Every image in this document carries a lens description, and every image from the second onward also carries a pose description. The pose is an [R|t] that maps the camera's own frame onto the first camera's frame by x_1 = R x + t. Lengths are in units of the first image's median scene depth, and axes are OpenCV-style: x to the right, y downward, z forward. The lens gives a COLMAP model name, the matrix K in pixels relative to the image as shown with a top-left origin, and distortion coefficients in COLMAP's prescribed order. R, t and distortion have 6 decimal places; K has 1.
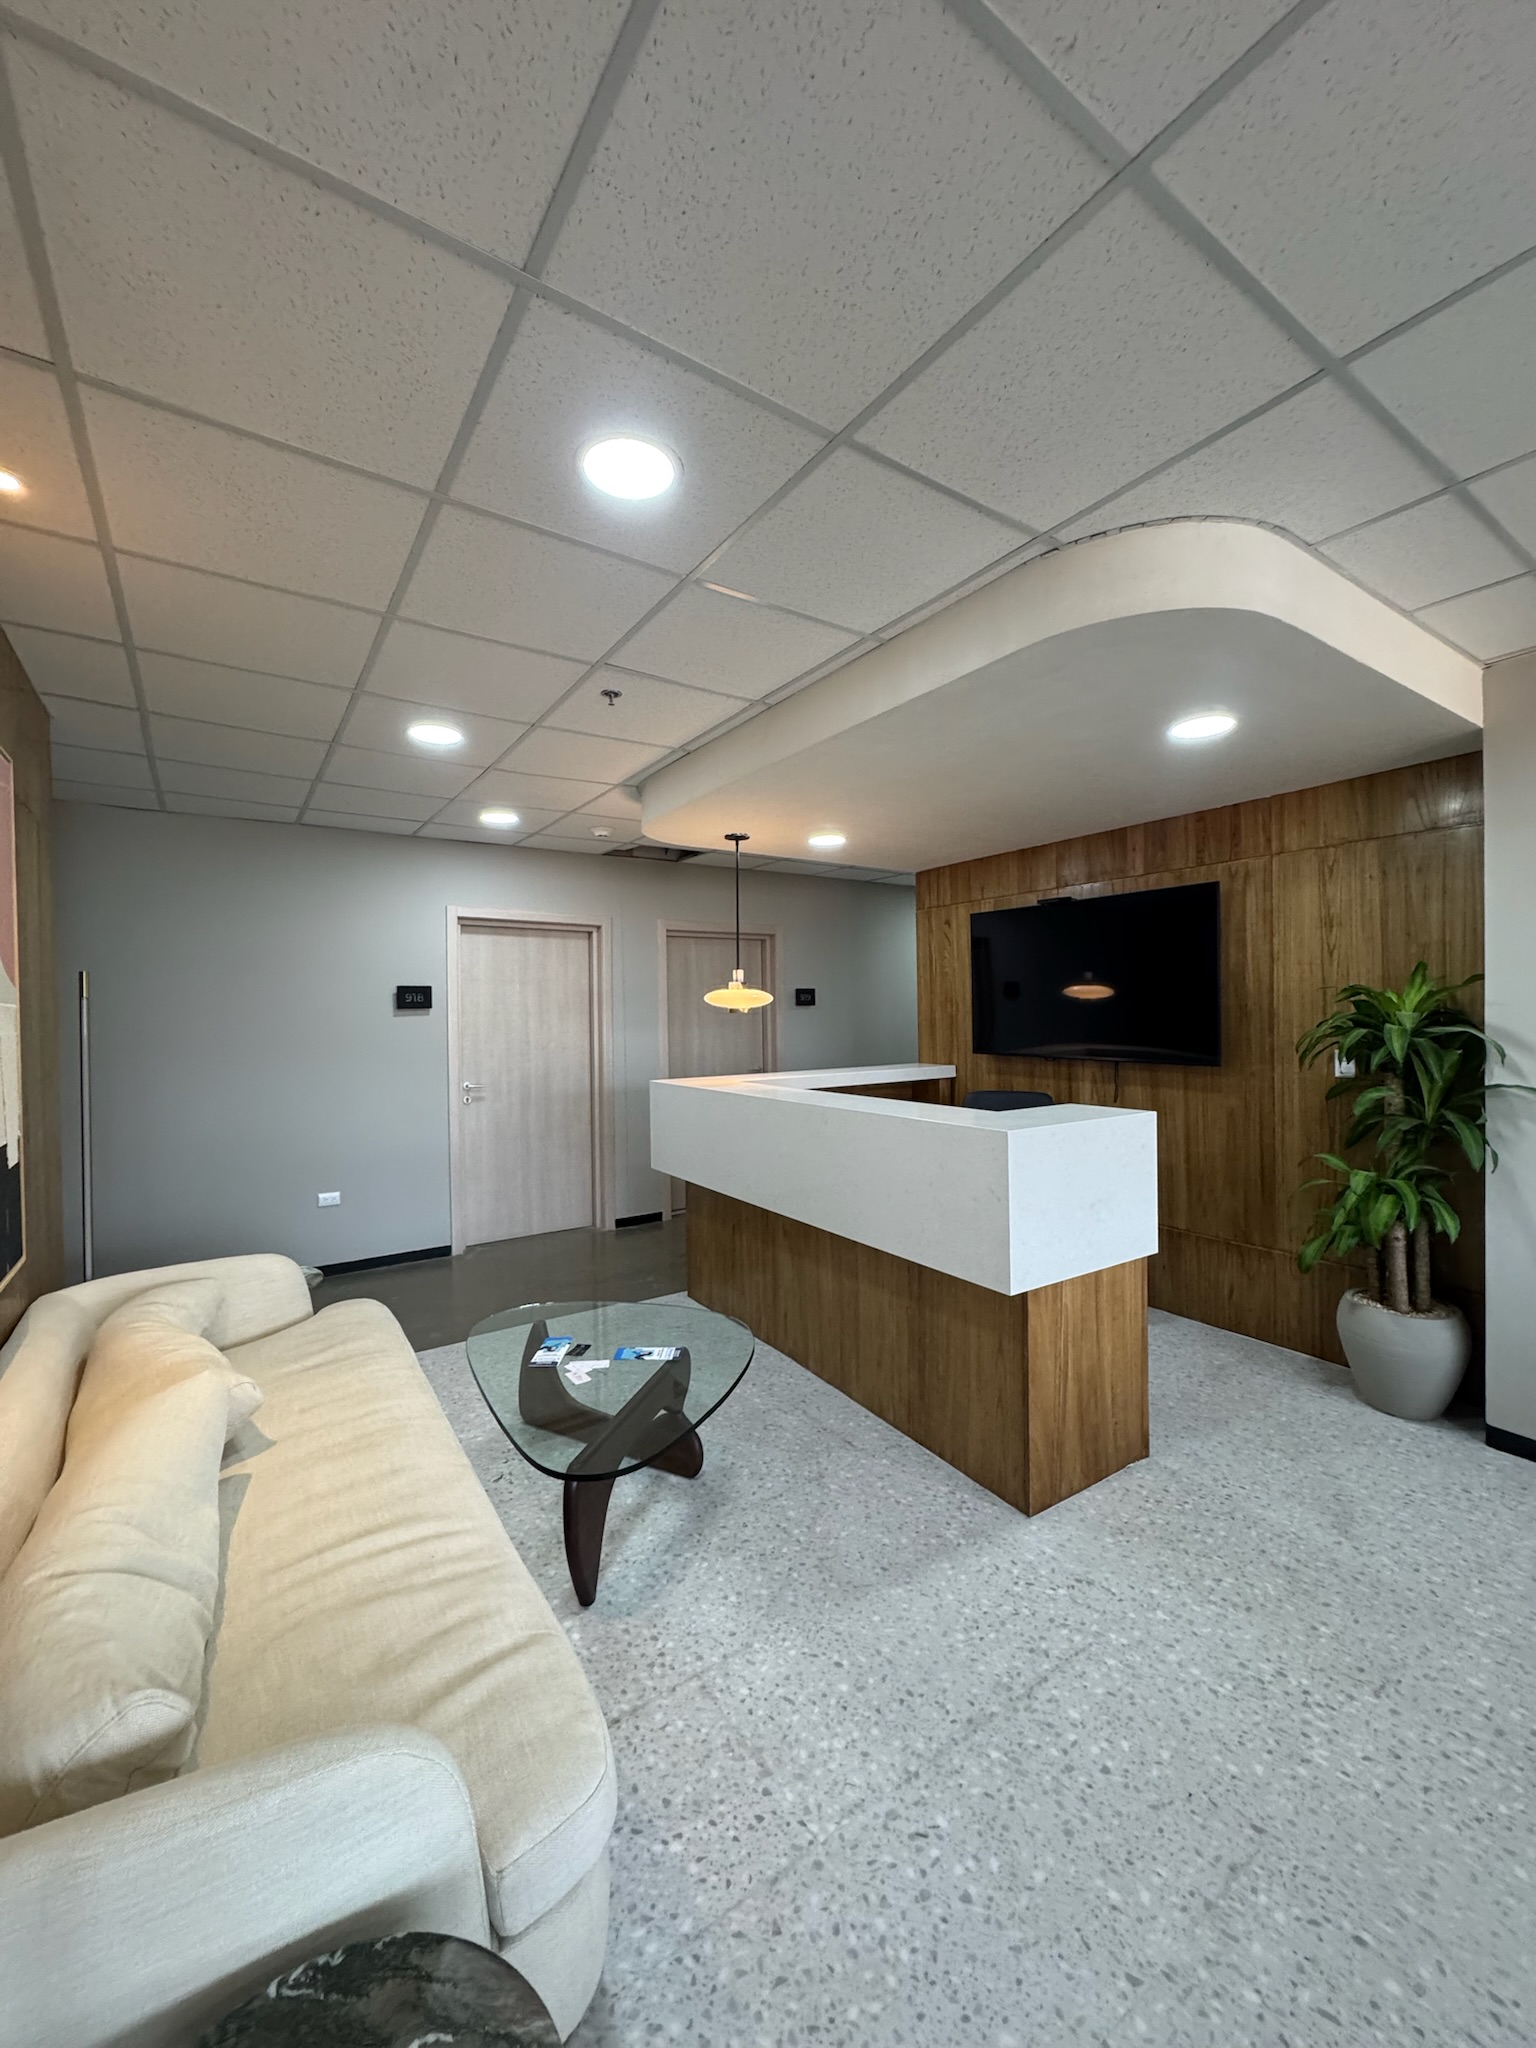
lens RADIAL K [[814.8, 0, 767.0], [0, 814.8, 1015.5], [0, 0, 1]] dist [0.000769, -0.000172]
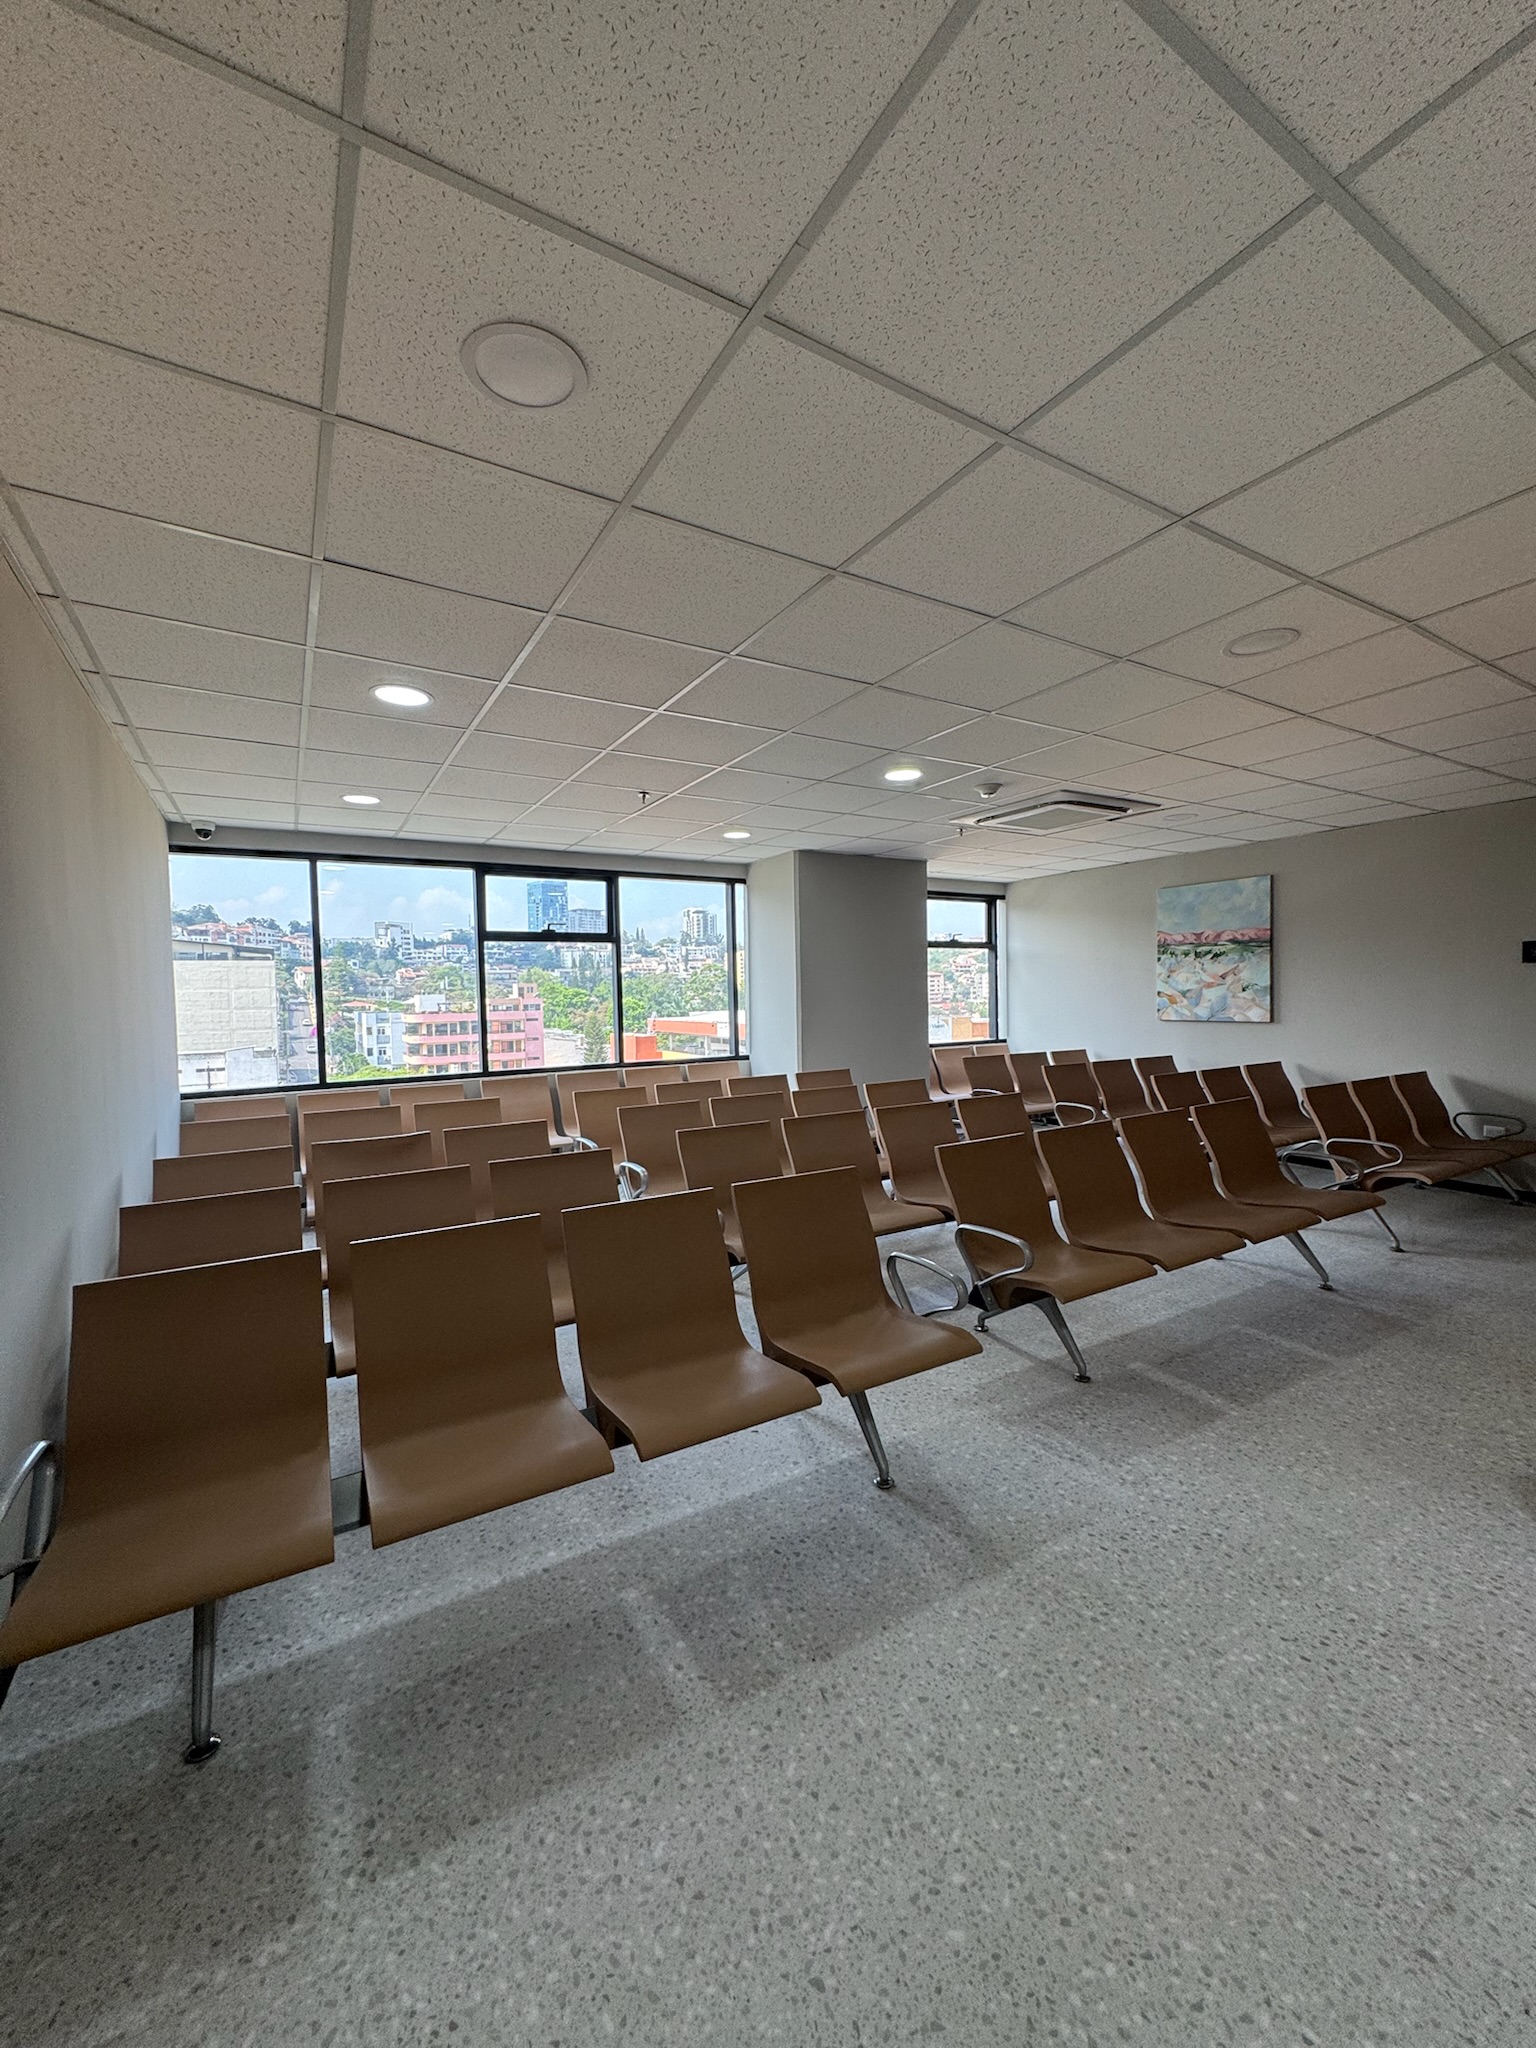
lens RADIAL K [[814.8, 0, 768.7], [0, 814.8, 1023.0], [0, 0, 1]] dist [0.000769, -0.000172]
pose [[-0.998123, 0.026522, 0.055199, 1.306809], [0.028935, 0.998640, 0.043377, 0.001423], [-0.053974, 0.044892, -0.997533, 1.985351]]
